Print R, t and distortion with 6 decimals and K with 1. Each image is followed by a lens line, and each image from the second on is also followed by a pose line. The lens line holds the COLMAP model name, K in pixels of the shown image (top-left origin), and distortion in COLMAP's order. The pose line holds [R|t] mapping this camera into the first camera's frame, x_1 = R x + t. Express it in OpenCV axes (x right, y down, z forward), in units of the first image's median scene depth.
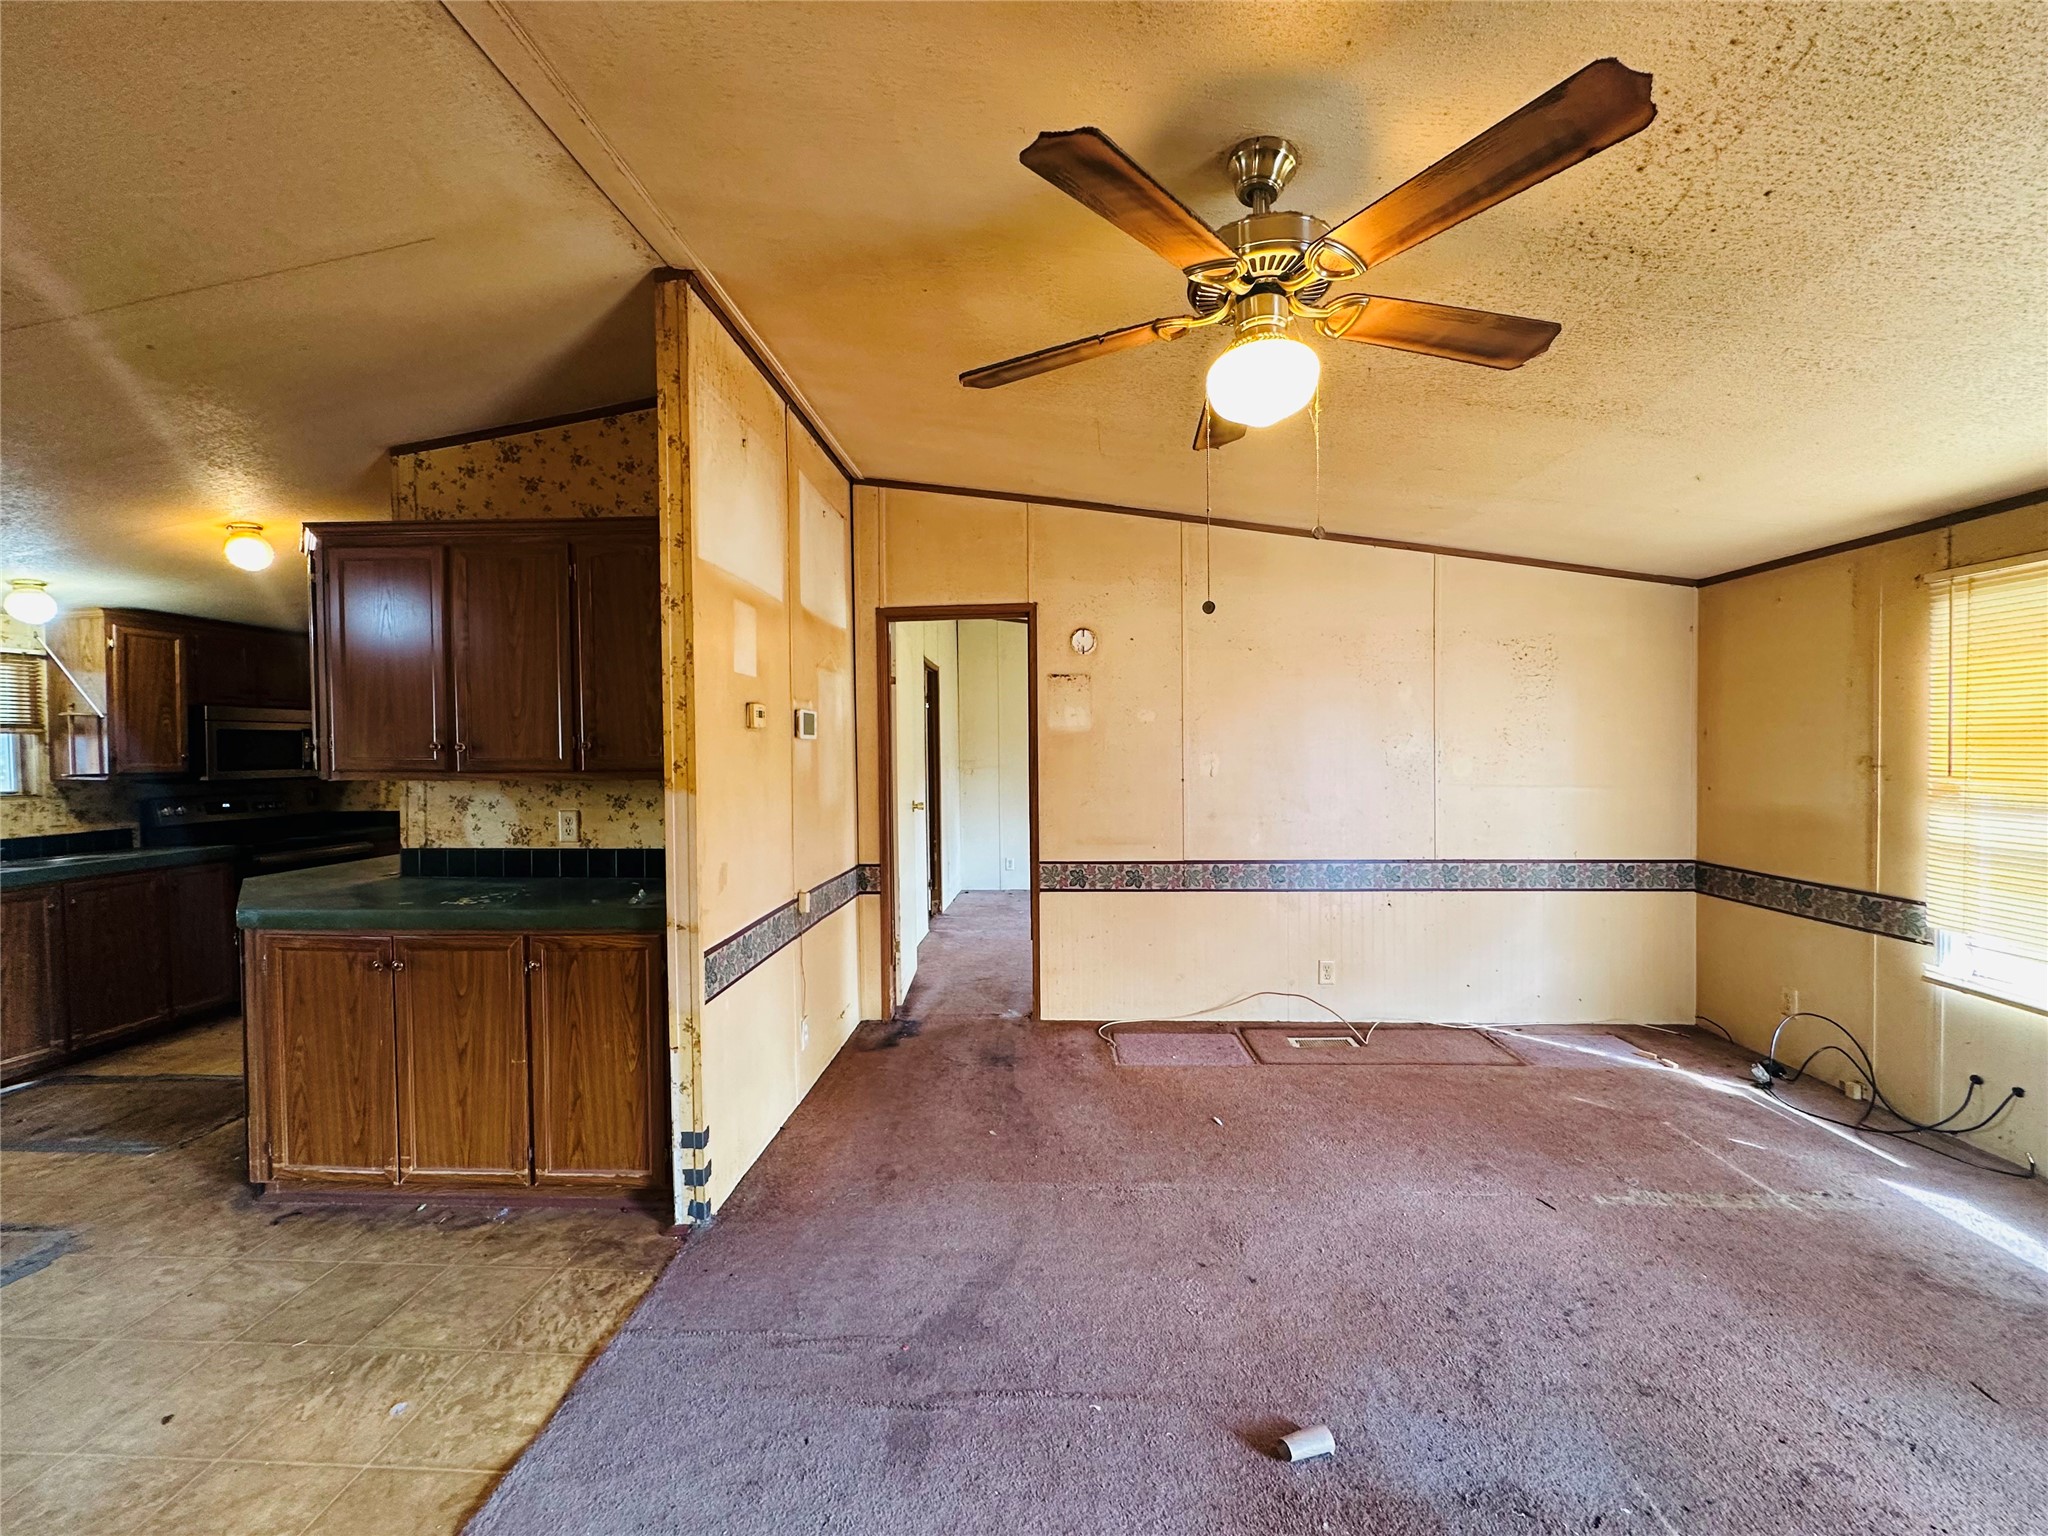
lens RADIAL K [[818.6, 0, 1027.4], [0, 818.6, 767.7], [0, 0, 1]] dist [-0.001547, 0.000459]
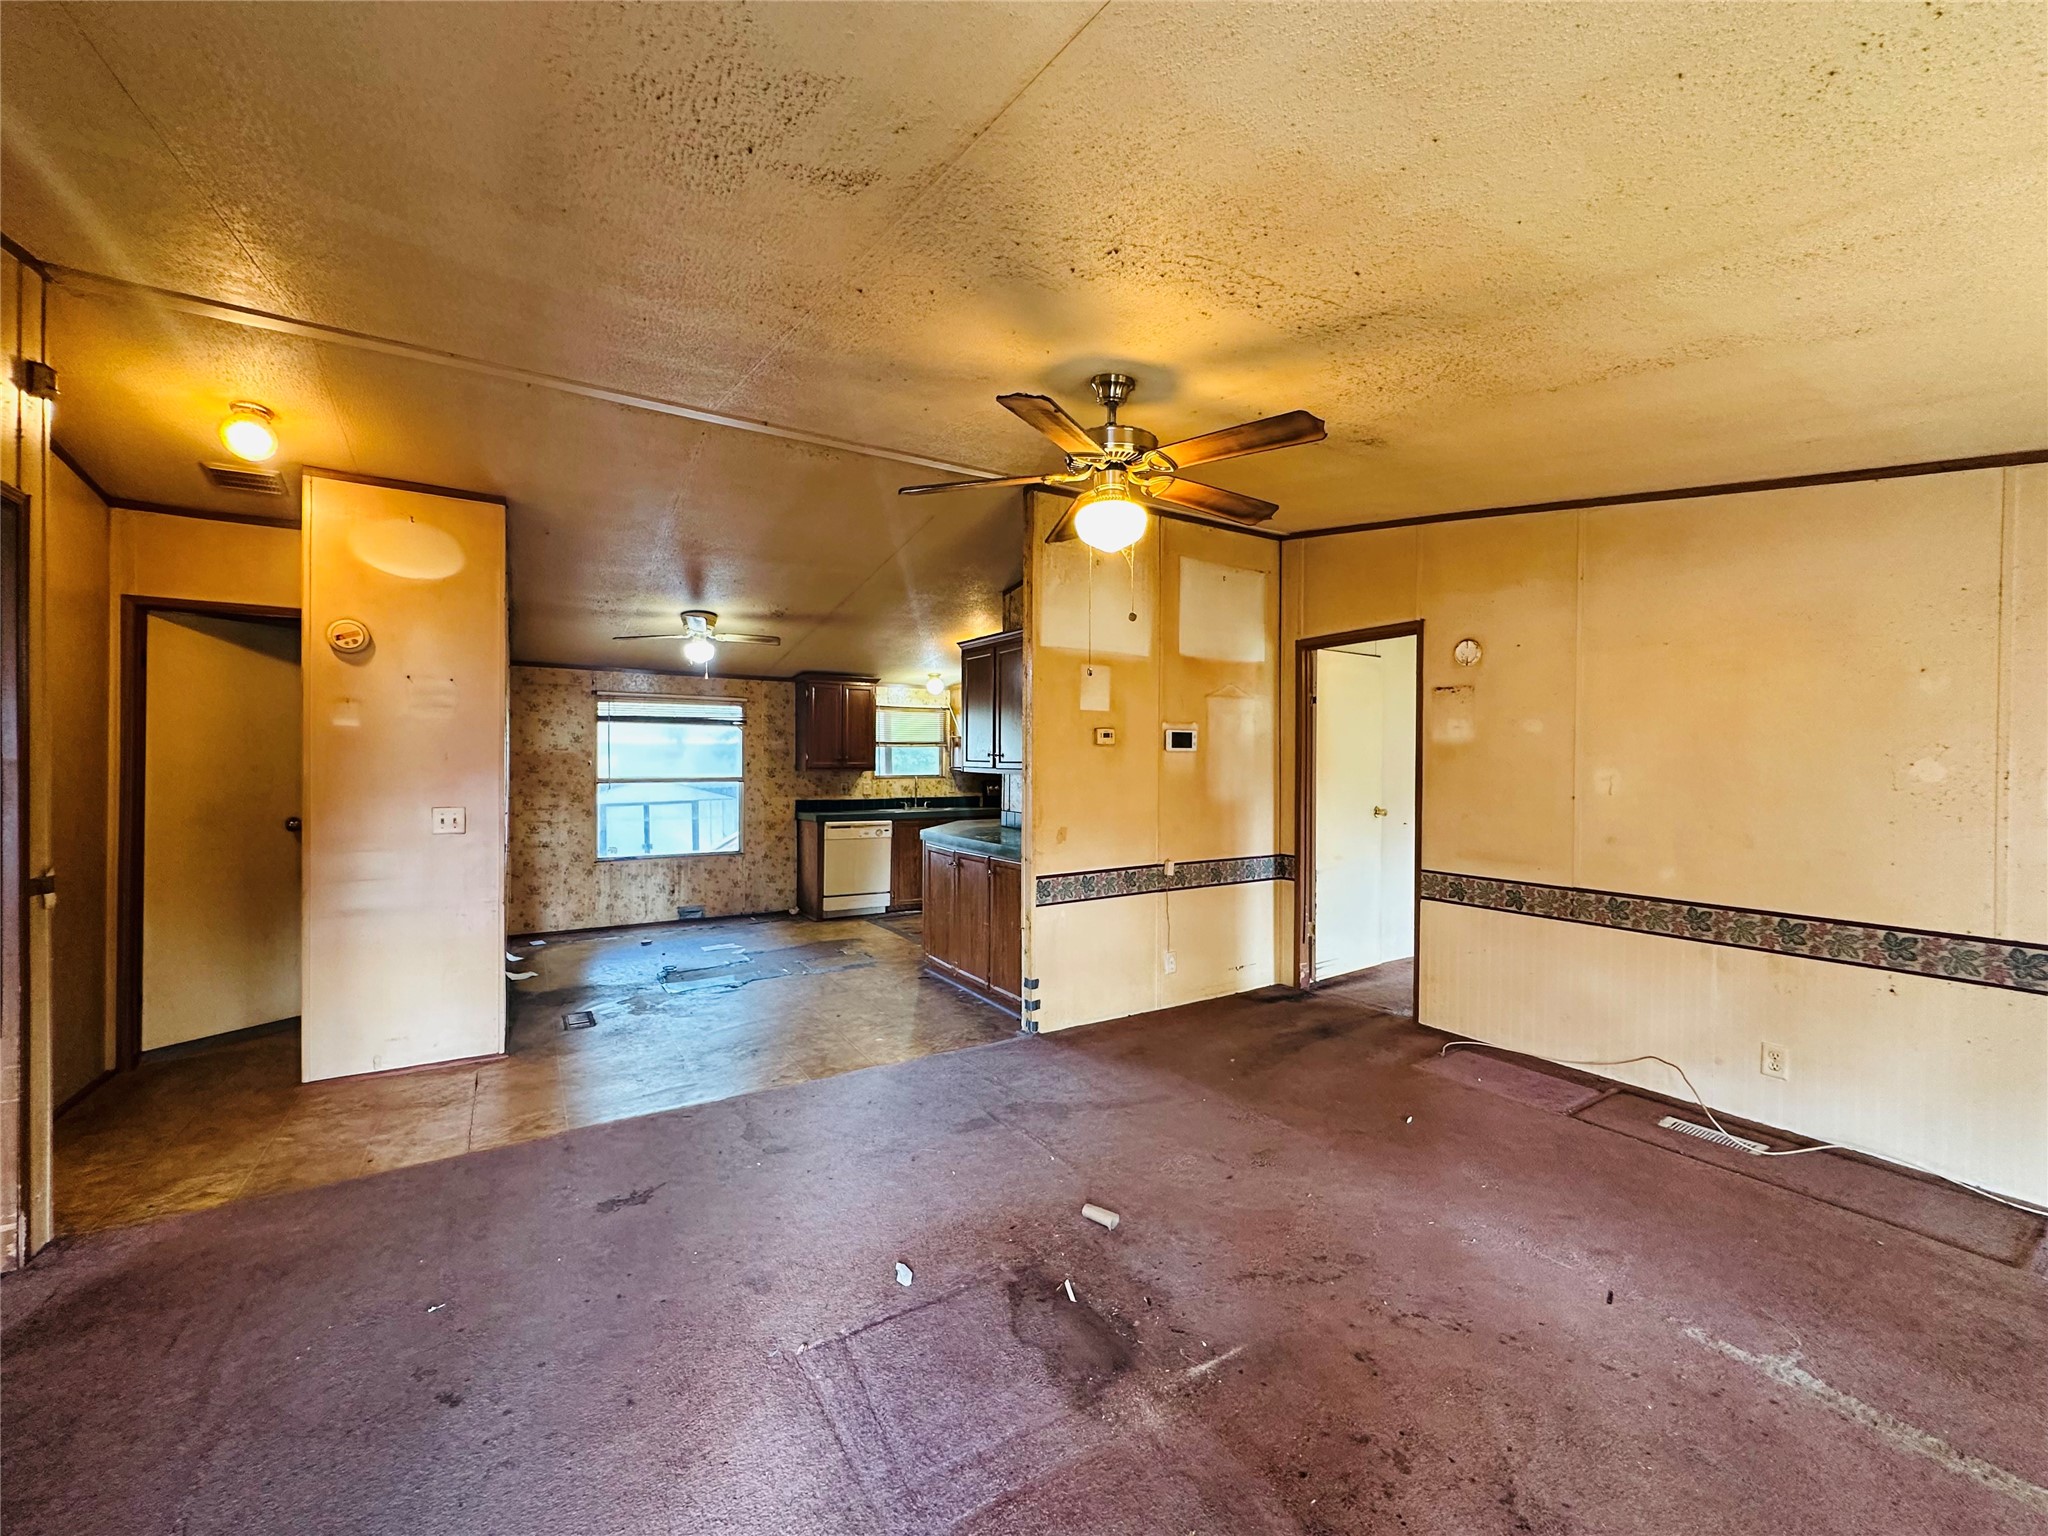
lens RADIAL K [[818.6, 0, 1027.4], [0, 818.6, 767.7], [0, 0, 1]] dist [-0.001547, 0.000459]
pose [[0.573937, 0.019738, -0.818662, 0.762847], [-0.027590, 0.999608, 0.004758, -0.006370], [0.818435, 0.019855, 0.574257, -0.002629]]
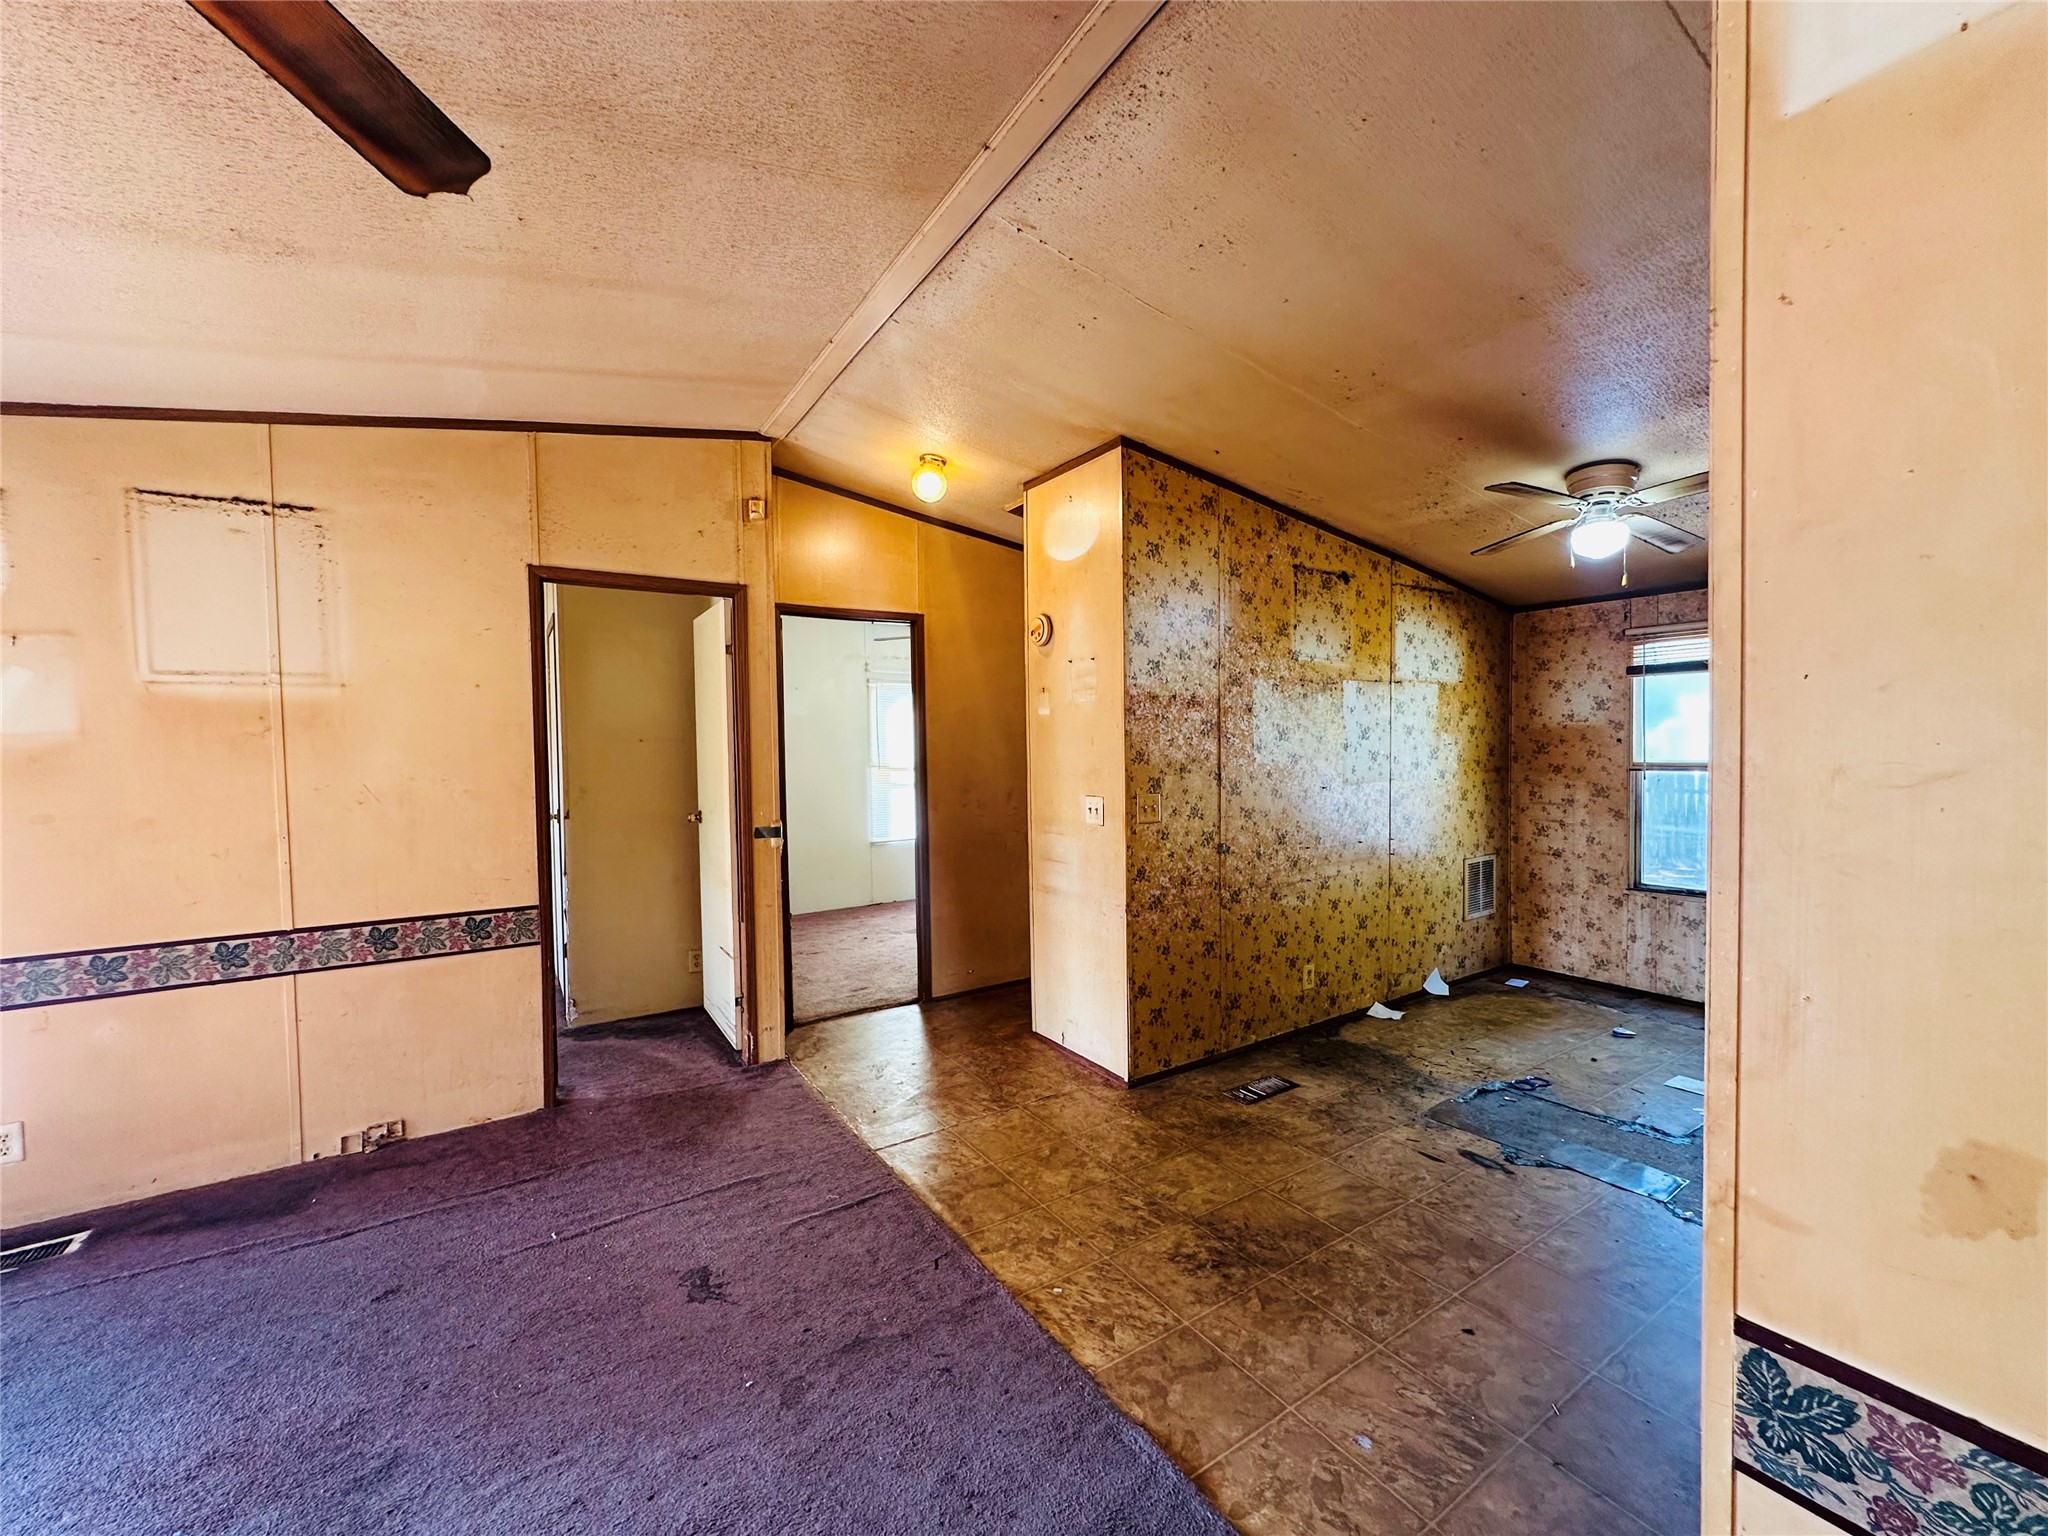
lens RADIAL K [[815.2, 0, 1016.7], [0, 815.2, 768.1], [0, 0, 1]] dist [-0.001533, 0.000094]
pose [[-0.813652, 0.043391, -0.579731, 0.029238], [0.015476, 0.998474, 0.053012, -0.018476], [0.581147, 0.034161, -0.813082, 0.837247]]
